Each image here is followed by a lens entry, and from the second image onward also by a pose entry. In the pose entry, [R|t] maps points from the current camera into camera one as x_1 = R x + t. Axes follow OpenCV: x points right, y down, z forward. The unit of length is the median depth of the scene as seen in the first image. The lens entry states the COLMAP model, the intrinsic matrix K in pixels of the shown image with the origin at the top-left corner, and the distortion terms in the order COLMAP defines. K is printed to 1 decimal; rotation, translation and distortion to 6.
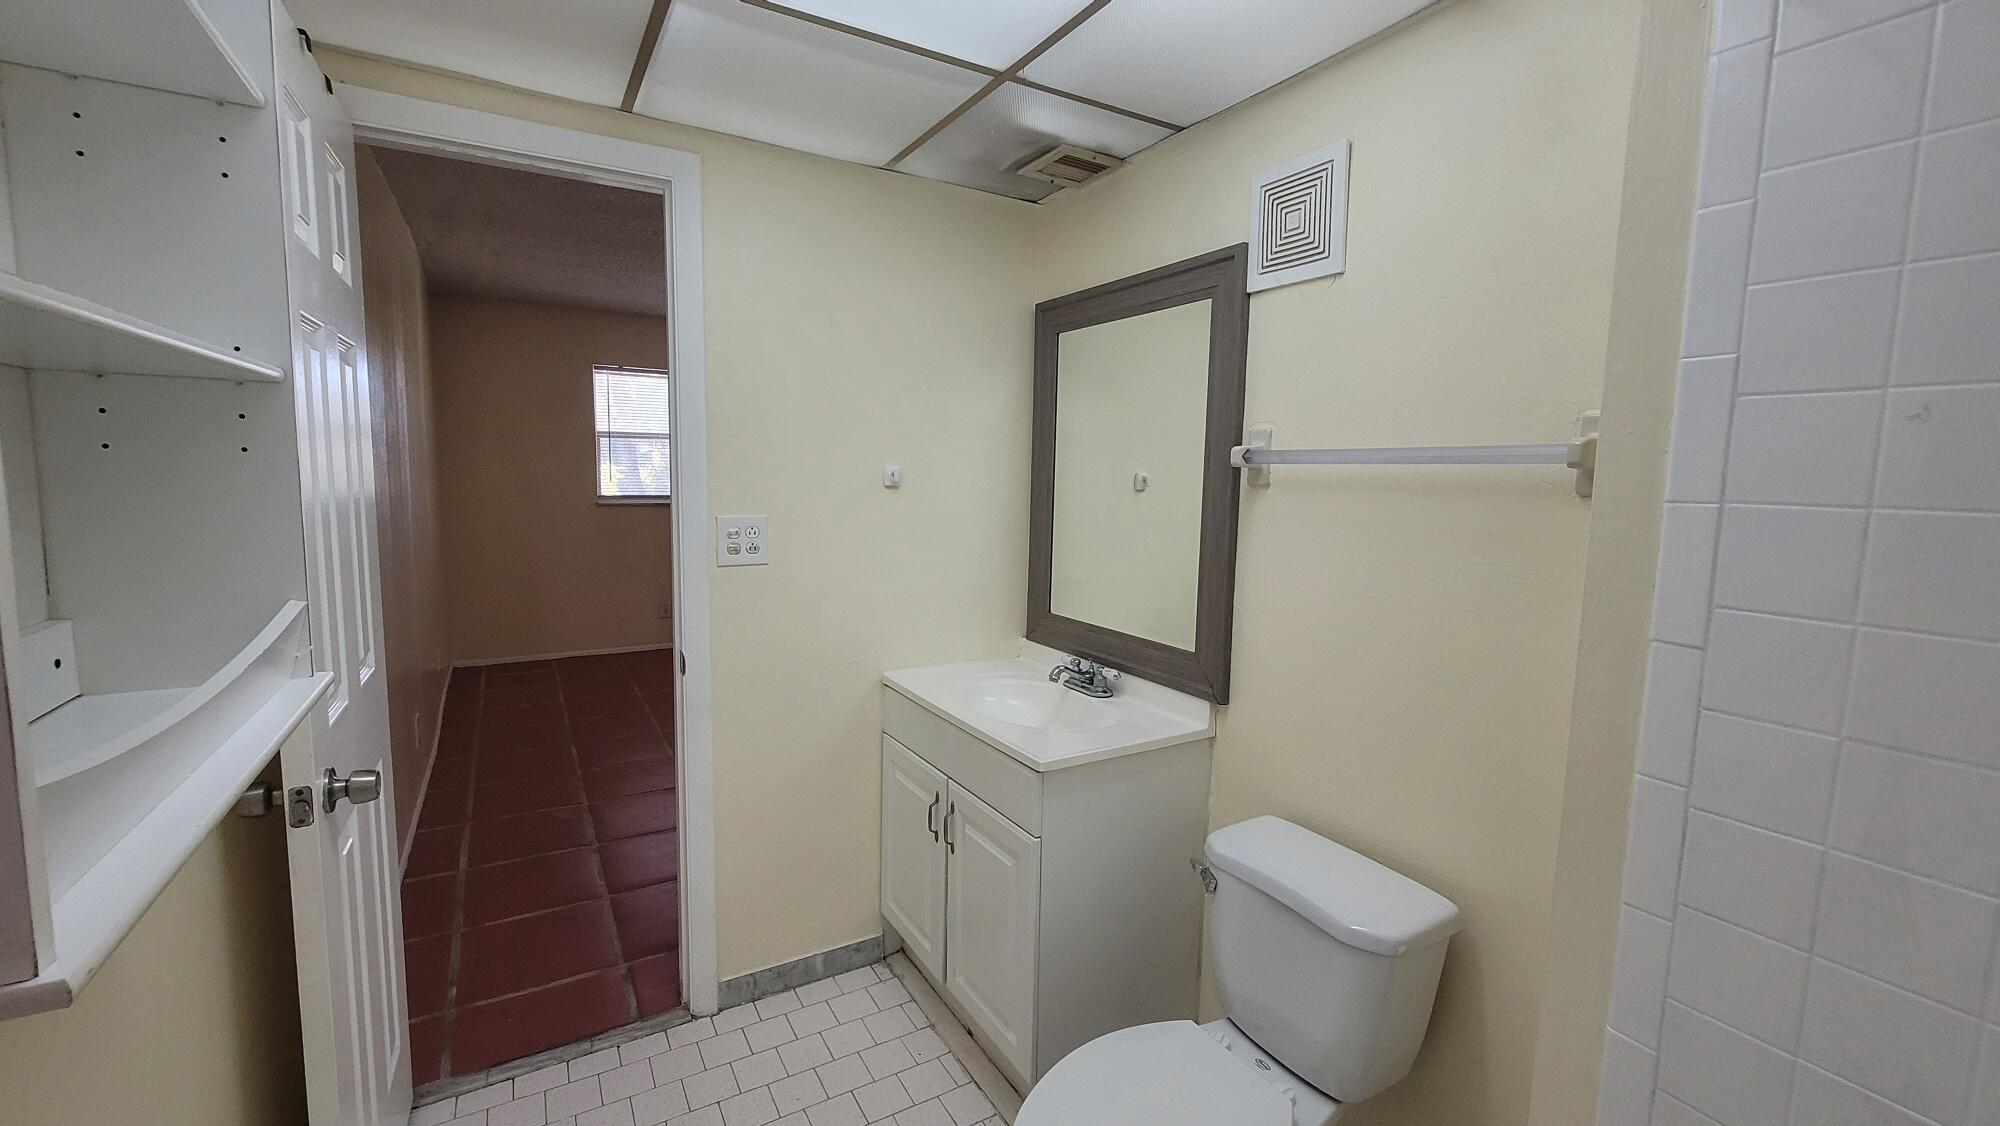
lens RADIAL K [[821.7, 0, 997.3], [0, 821.7, 555.7], [0, 0, 1]] dist [-0.000062, 0.000030]
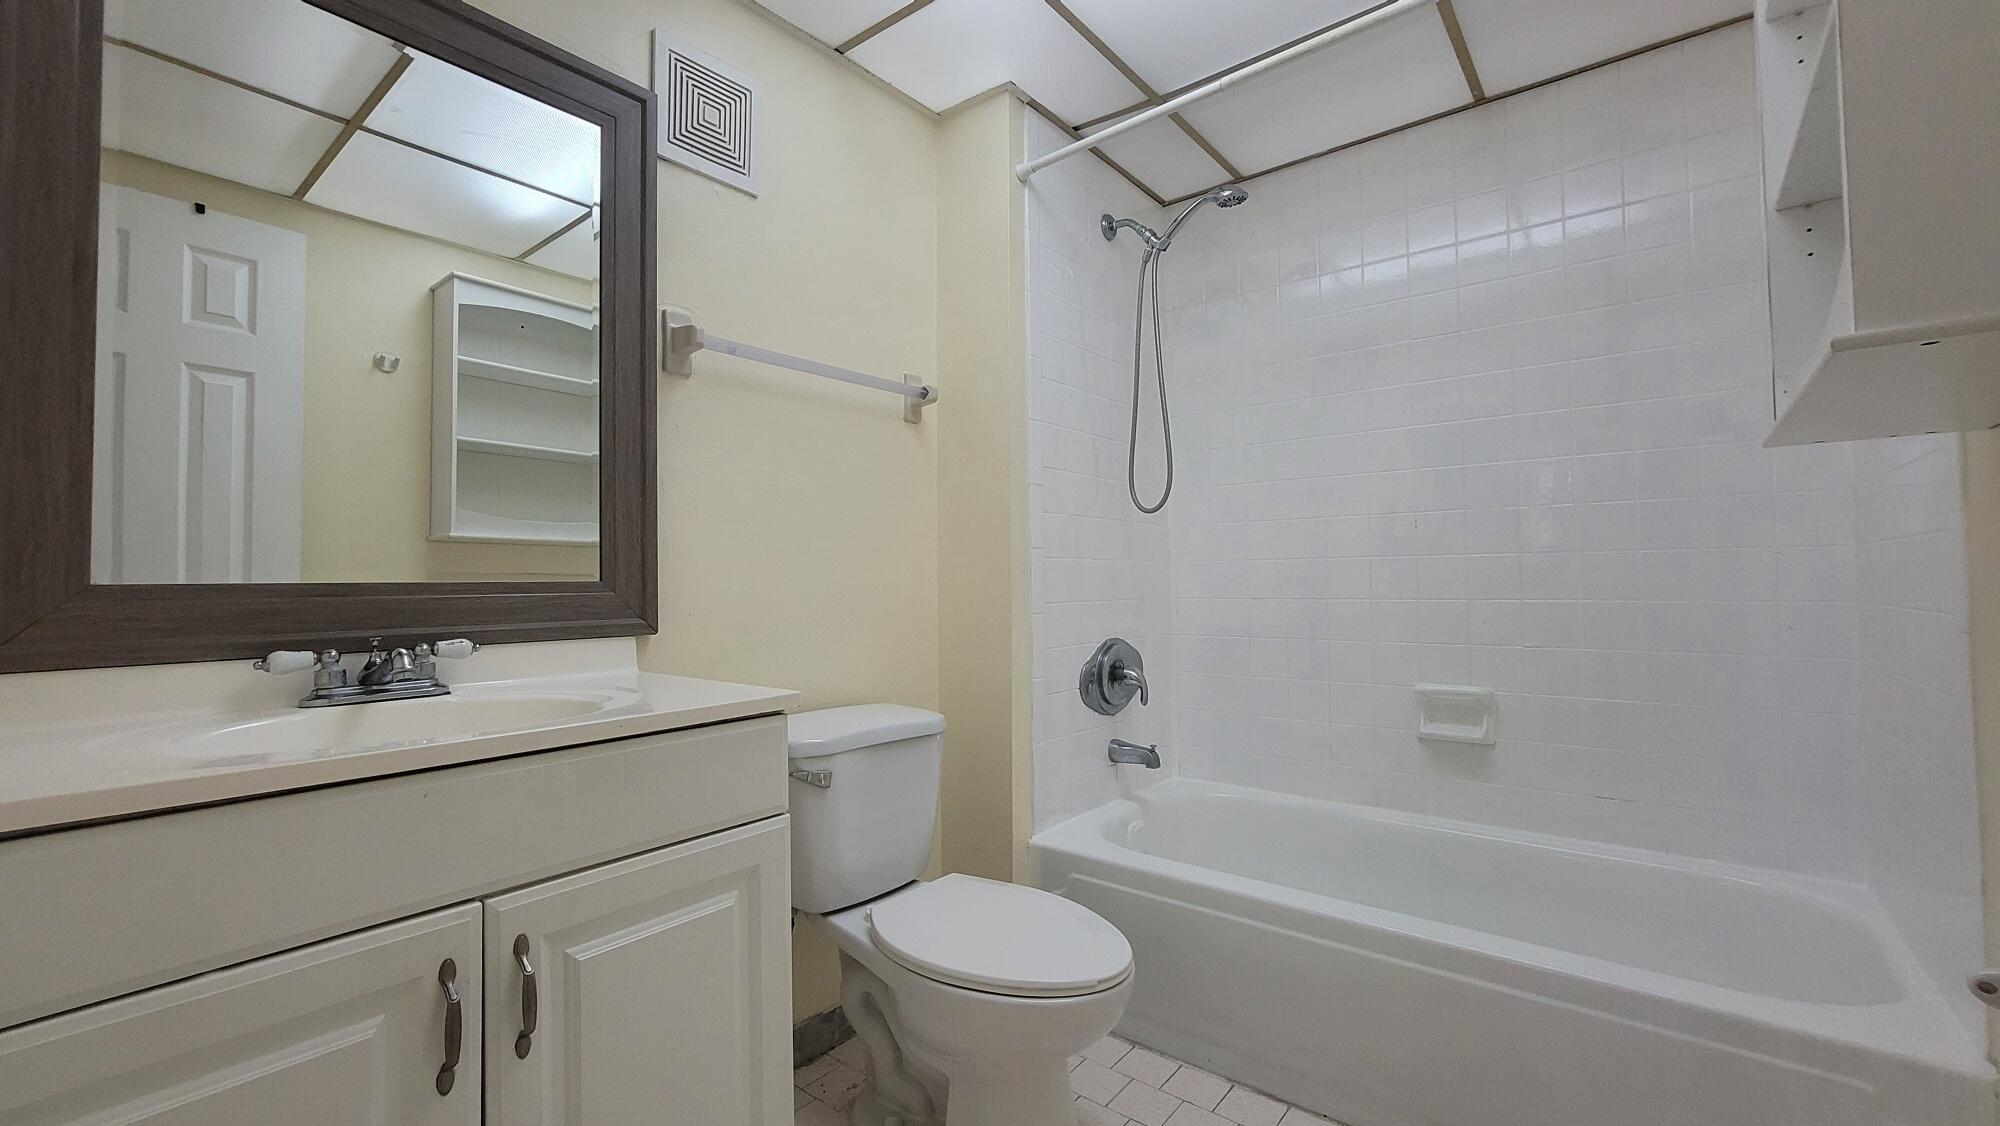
lens RADIAL K [[821.7, 0, 997.3], [0, 821.7, 555.7], [0, 0, 1]] dist [-0.000062, 0.000030]
pose [[-0.342481, 0.015241, 0.939401, -0.646067], [0.105604, 0.994157, 0.022371, 0.129815], [-0.933571, 0.106866, -0.342089, 1.013379]]
